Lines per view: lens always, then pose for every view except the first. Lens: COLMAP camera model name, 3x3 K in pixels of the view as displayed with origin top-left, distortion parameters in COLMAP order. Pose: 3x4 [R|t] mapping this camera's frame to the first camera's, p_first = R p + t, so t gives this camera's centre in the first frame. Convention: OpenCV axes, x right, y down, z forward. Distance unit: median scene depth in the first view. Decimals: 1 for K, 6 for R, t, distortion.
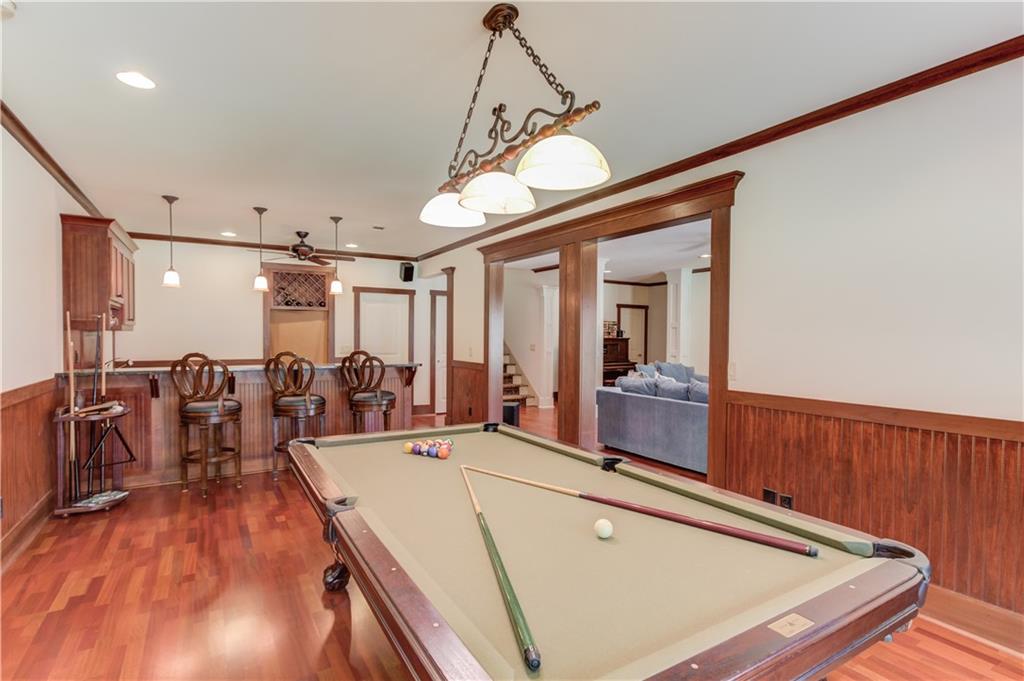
lens RADIAL K [[502.3, 0, 501.2], [0, 502.3, 341.4], [0, 0, 1]] dist [-0.005842, 0.002370]
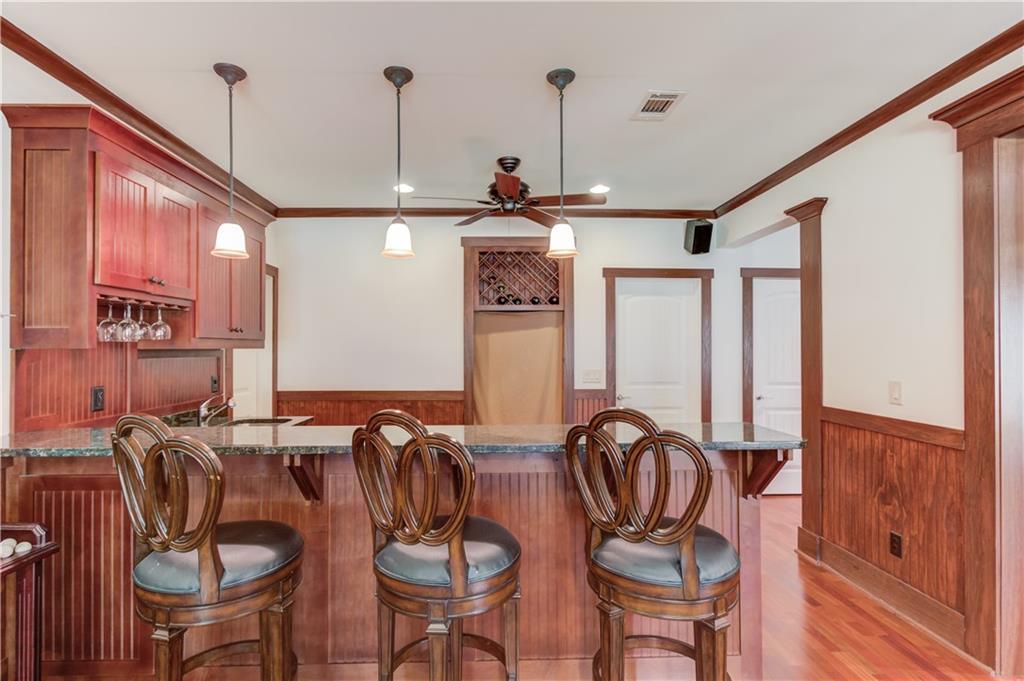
lens RADIAL K [[502.3, 0, 503.5], [0, 502.3, 340.3], [0, 0, 1]] dist [-0.005842, 0.002370]
pose [[0.881623, -0.014841, -0.471721, -0.131624], [0.001112, 0.999568, -0.029369, -0.008871], [0.471953, 0.025368, 0.881259, 0.459327]]
